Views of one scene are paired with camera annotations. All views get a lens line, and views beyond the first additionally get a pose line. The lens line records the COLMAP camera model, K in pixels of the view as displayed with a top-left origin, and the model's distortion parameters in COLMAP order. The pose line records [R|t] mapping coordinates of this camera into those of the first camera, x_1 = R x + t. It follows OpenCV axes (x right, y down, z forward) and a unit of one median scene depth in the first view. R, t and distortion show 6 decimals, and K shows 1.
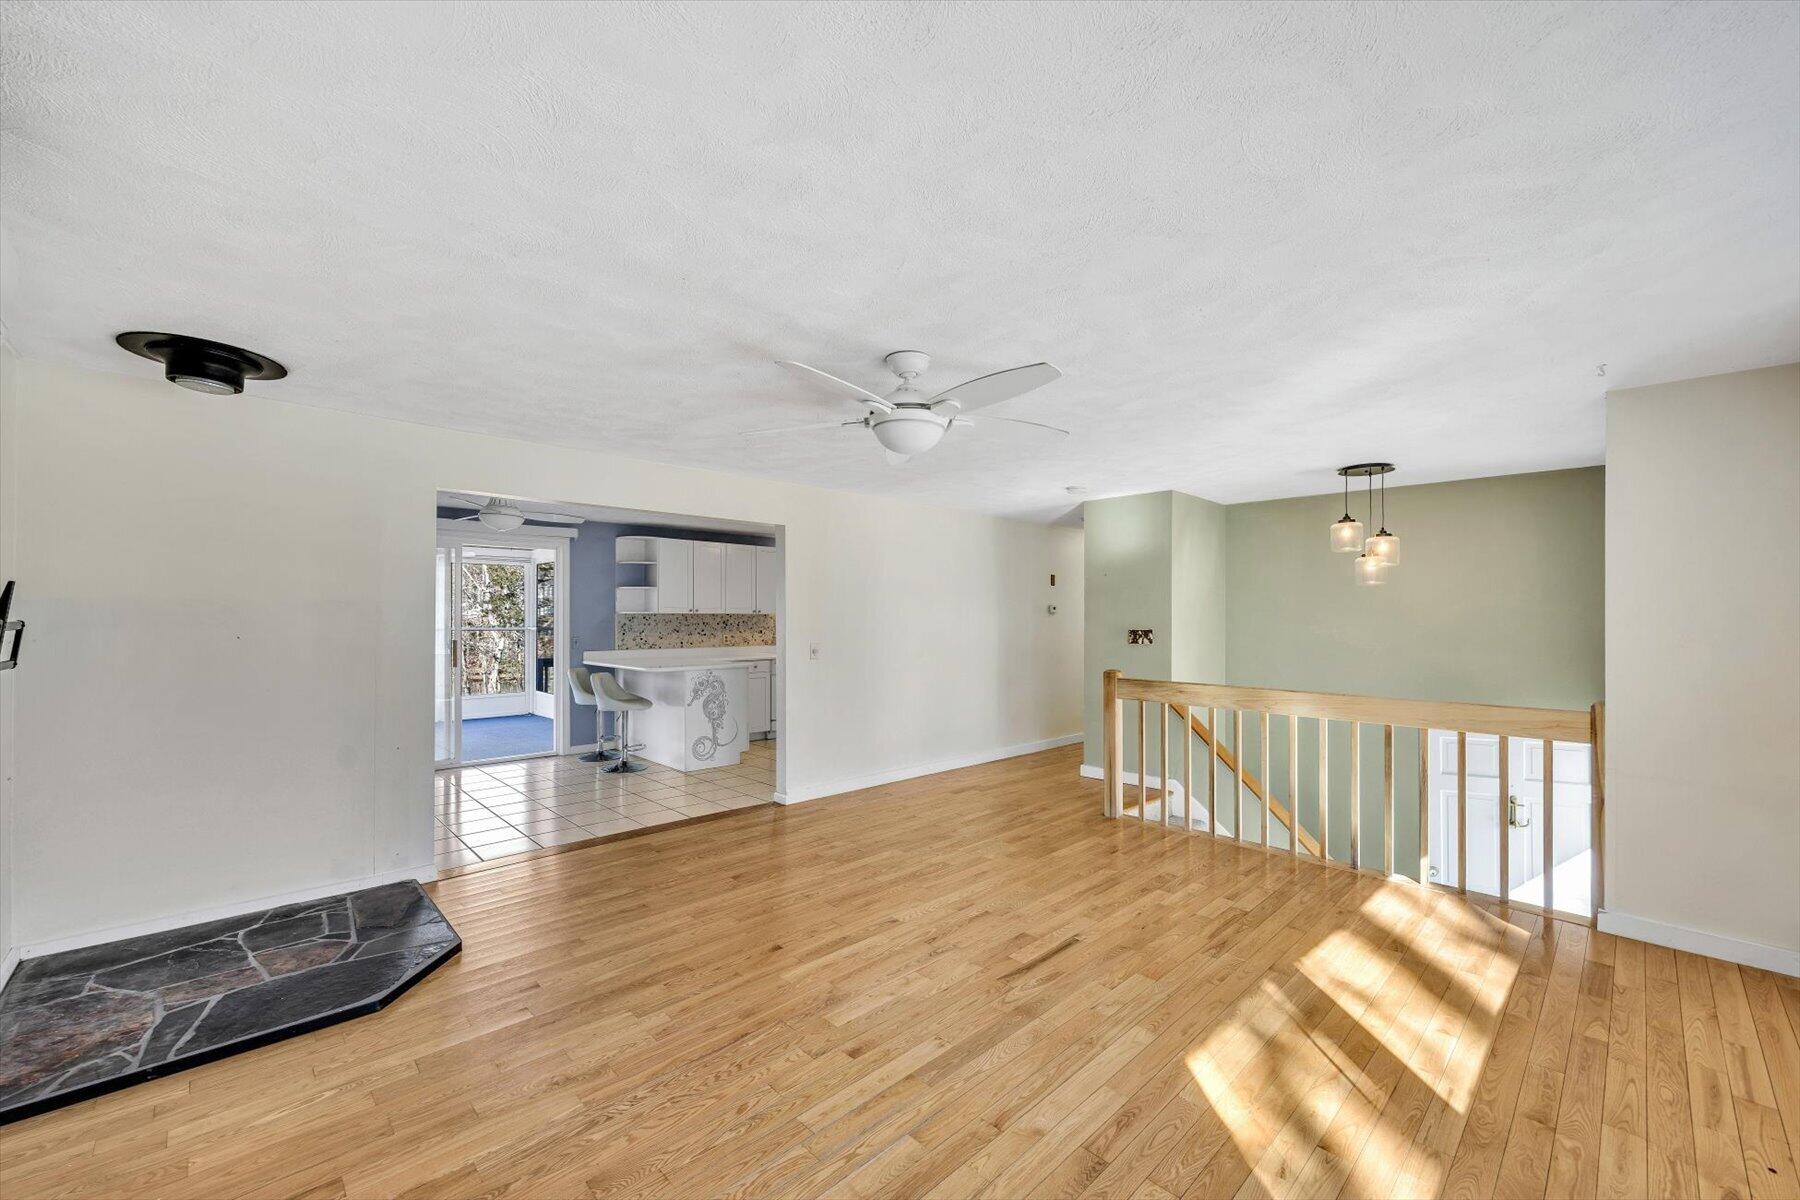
lens RADIAL K [[707.5, 0, 888.6], [0, 707.5, 597.3], [0, 0, 1]] dist [0.000220, 0.000232]
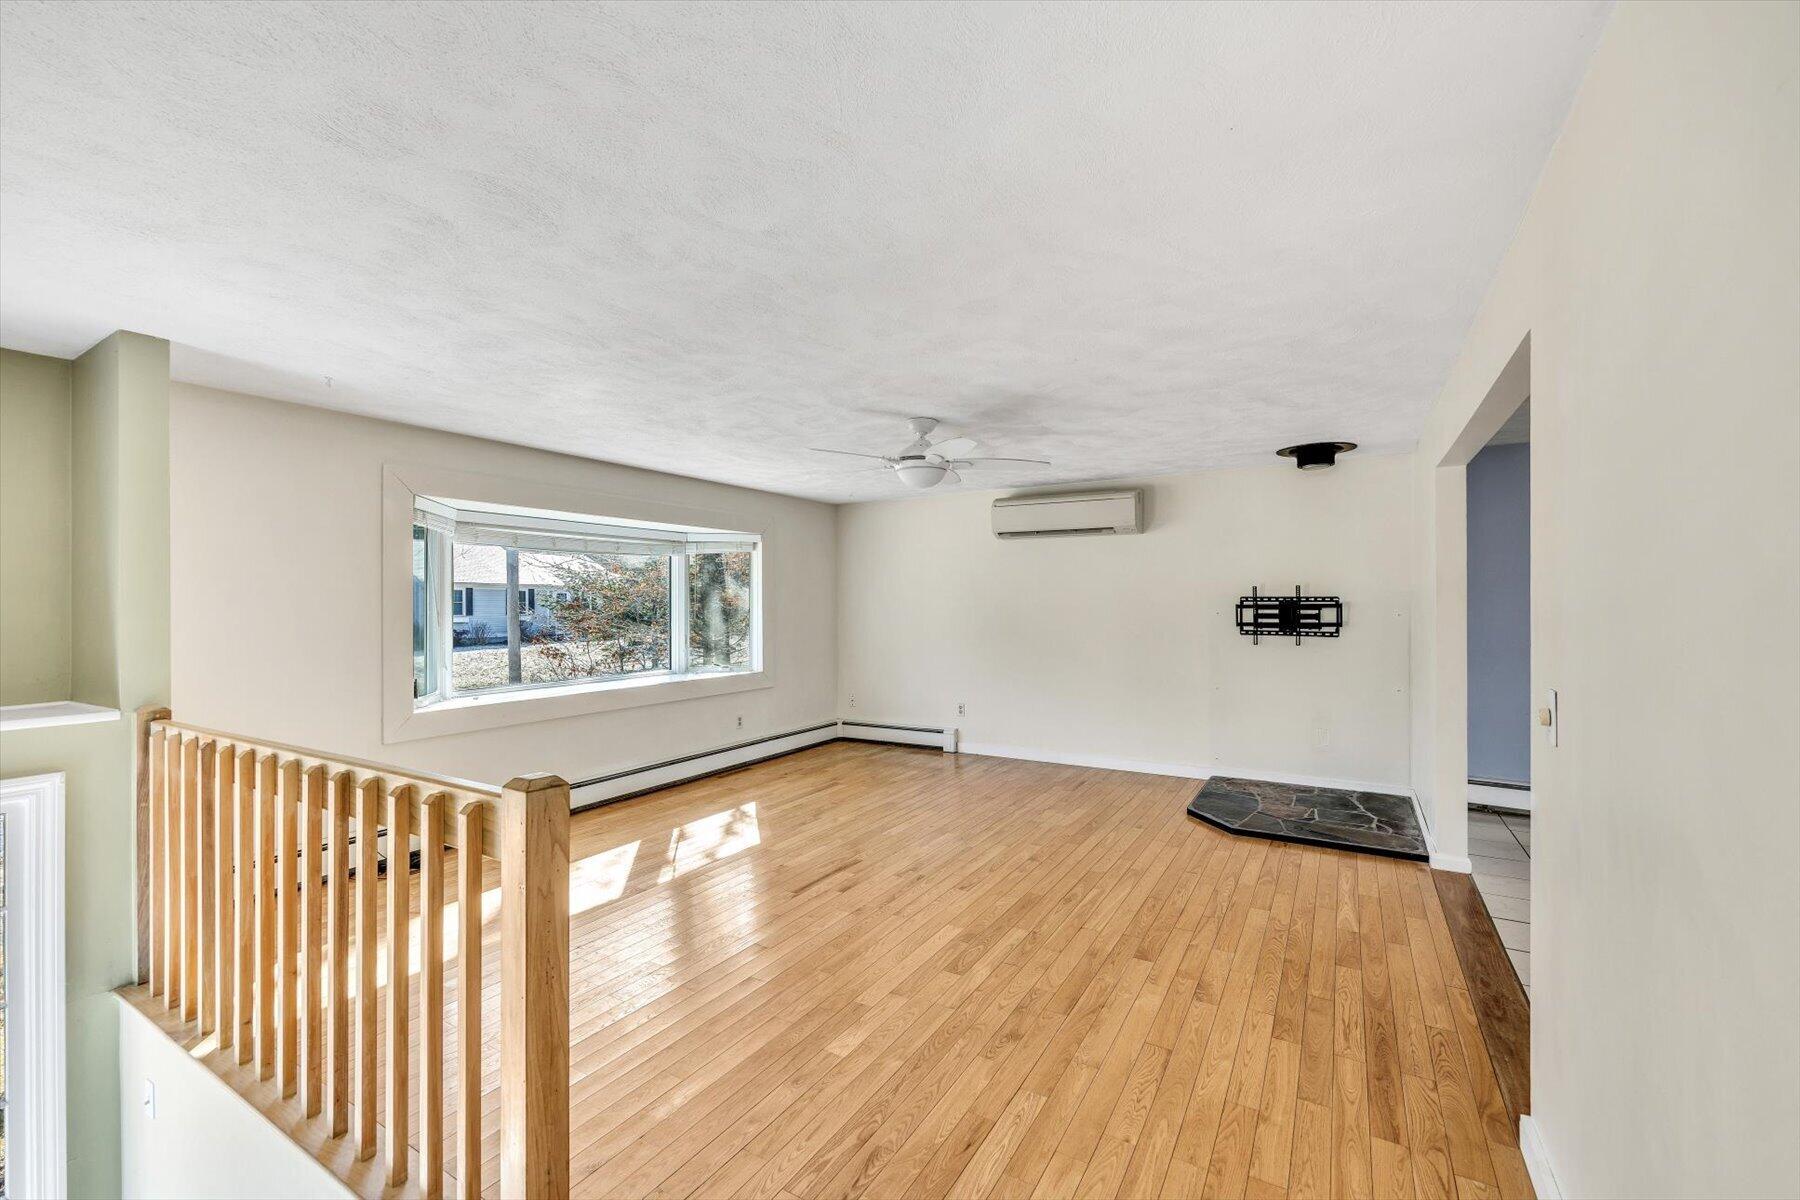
lens RADIAL K [[787.9, 0, 900.5], [0, 787.9, 609.1], [0, 0, 1]] dist [0.000704, -0.000151]
pose [[-0.970838, 0.002656, -0.239723, 0.427651], [0.009364, 0.999596, -0.026848, 0.078868], [0.239554, -0.028310, -0.970470, 2.394370]]
